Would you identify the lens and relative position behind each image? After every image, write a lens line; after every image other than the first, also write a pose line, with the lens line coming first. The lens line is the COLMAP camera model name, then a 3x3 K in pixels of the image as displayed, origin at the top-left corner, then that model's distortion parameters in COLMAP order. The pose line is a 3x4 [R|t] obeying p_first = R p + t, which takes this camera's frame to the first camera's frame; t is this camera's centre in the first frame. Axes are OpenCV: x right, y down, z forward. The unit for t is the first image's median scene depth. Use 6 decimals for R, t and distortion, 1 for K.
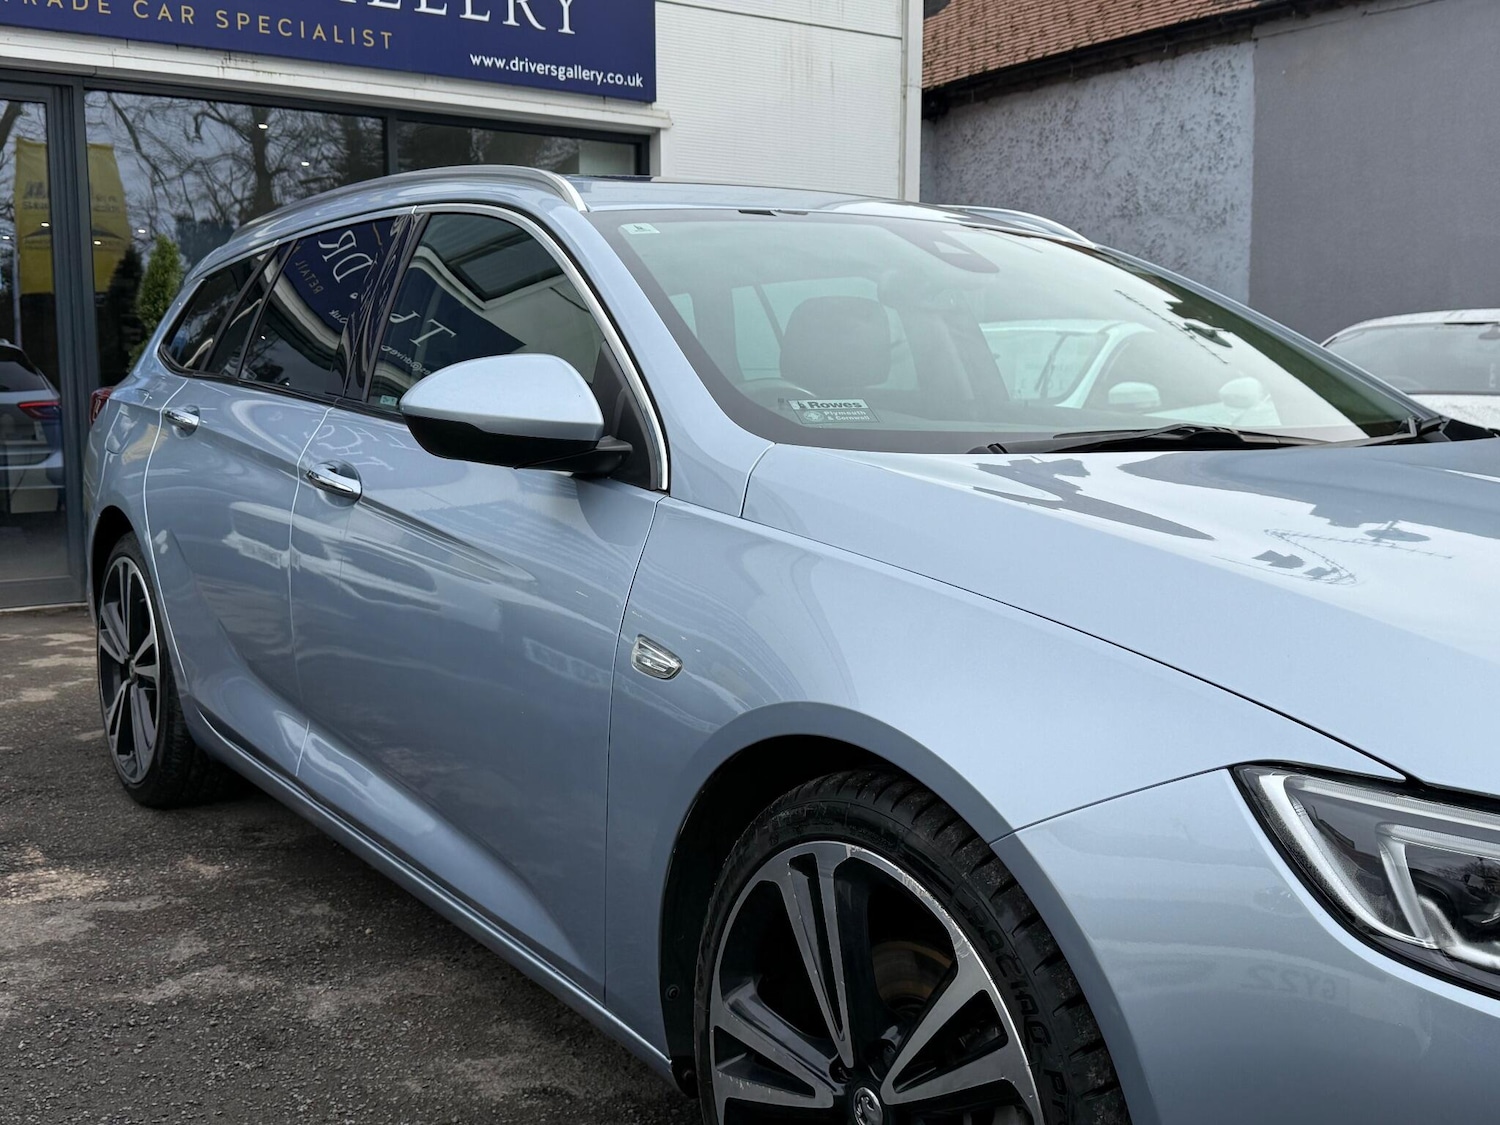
lens RADIAL K [[1612.7, 0, 753.3], [0, 1612.7, 566.8], [0, 0, 1]] dist [0.207829, -0.490547]
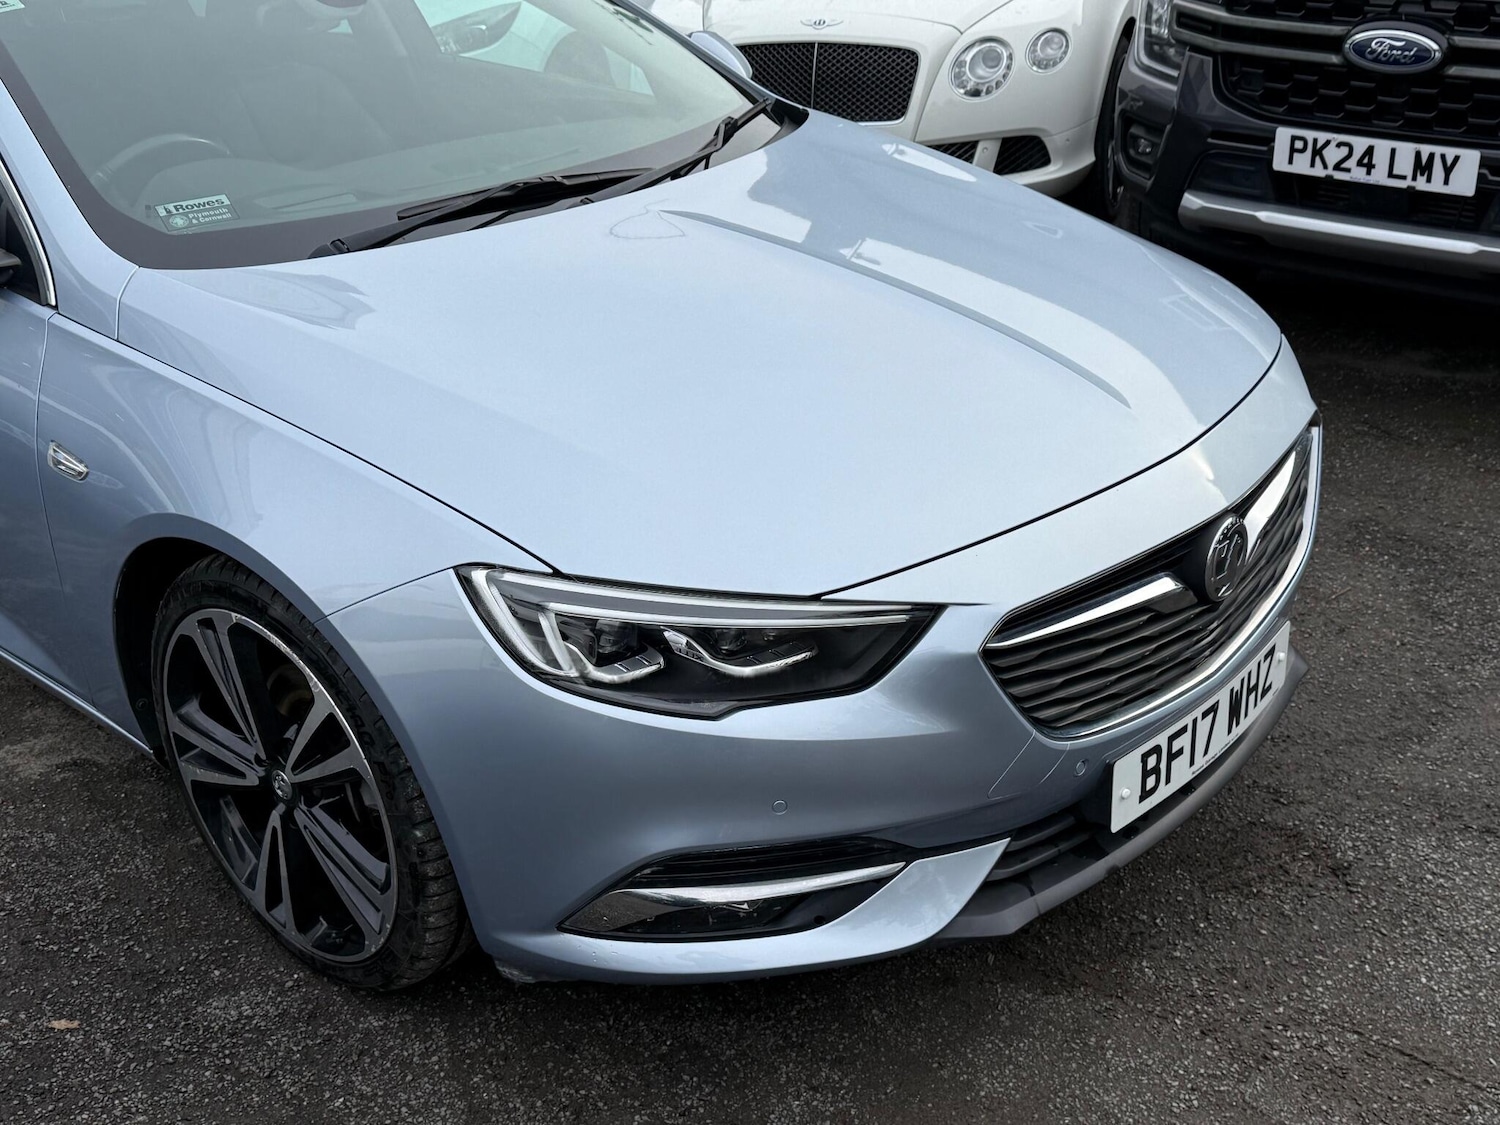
lens RADIAL K [[1610.9, 0, 752.3], [0, 1610.9, 559.3], [0, 0, 1]] dist [0.207711, -0.481083]
pose [[0.968737, -0.149333, 0.198111, 0.196662], [0.080691, 0.944786, 0.317597, -0.244057], [-0.234601, -0.291682, 0.927299, -0.310273]]
